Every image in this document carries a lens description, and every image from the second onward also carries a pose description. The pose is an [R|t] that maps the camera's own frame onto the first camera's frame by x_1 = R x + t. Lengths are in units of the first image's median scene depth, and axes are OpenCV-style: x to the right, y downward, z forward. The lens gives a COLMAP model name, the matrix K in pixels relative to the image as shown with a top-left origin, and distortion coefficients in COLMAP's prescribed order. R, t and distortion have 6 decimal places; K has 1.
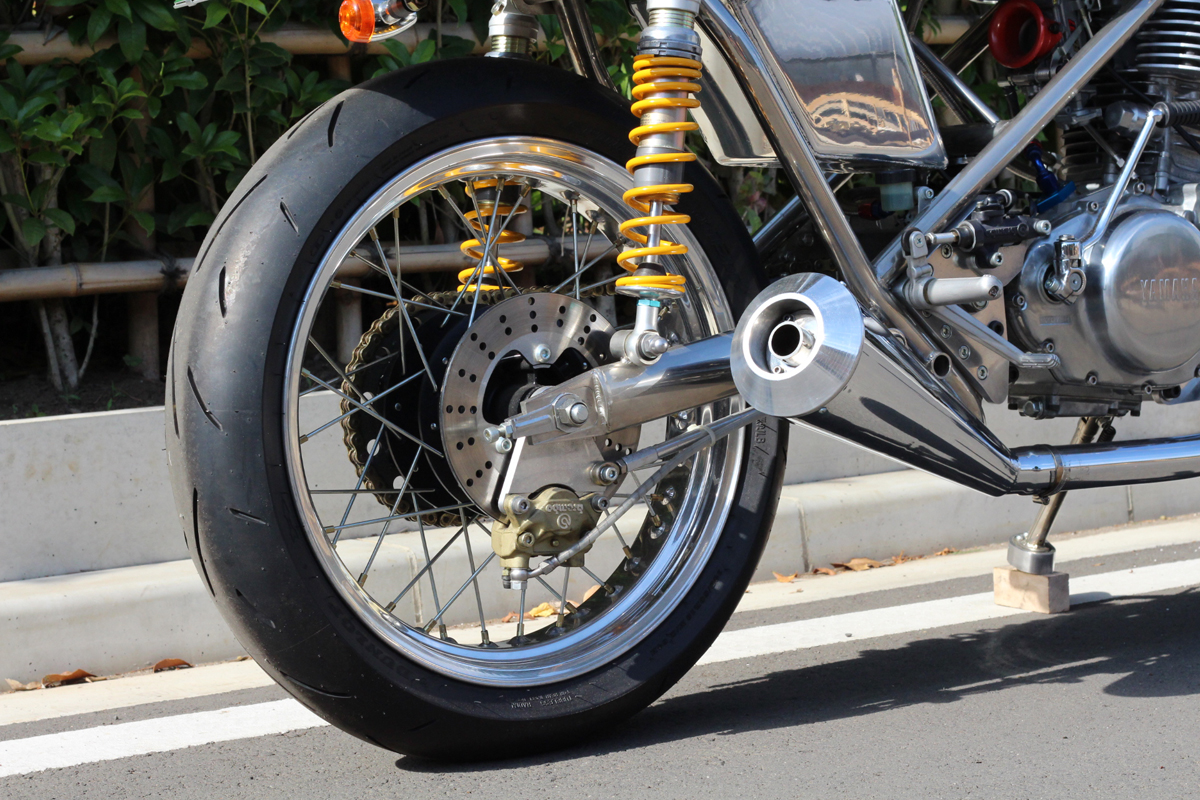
lens RADIAL K [[2765.7, 0, 600.0], [0, 2765.7, 400.0], [0, 0, 1]] dist [-0.091957, -0.393063]
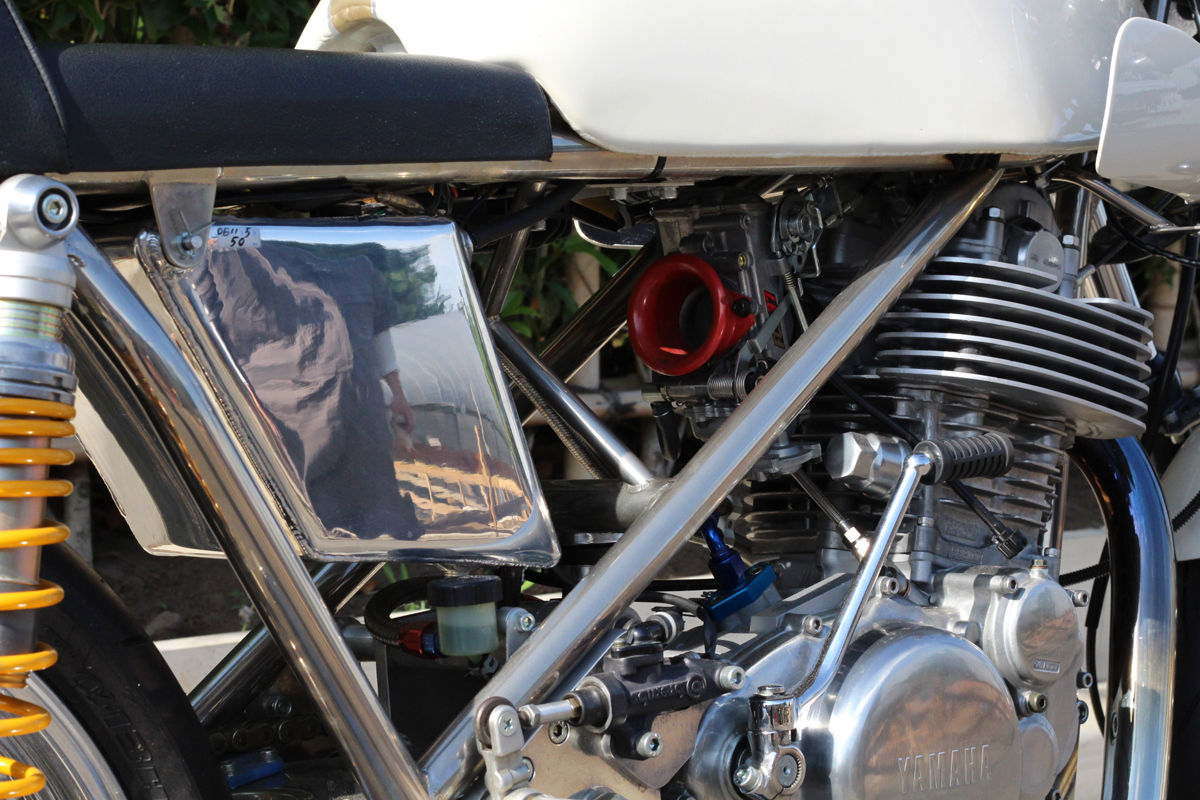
lens RADIAL K [[3033.1, 0, 600.0], [0, 3033.1, 400.0], [0, 0, 1]] dist [0.093196, -11.604298]
pose [[0.989751, 0.008000, 0.142581, 0.046279], [0.002104, 0.997504, -0.070573, -0.073634], [-0.142789, 0.070150, 0.987264, 0.389904]]
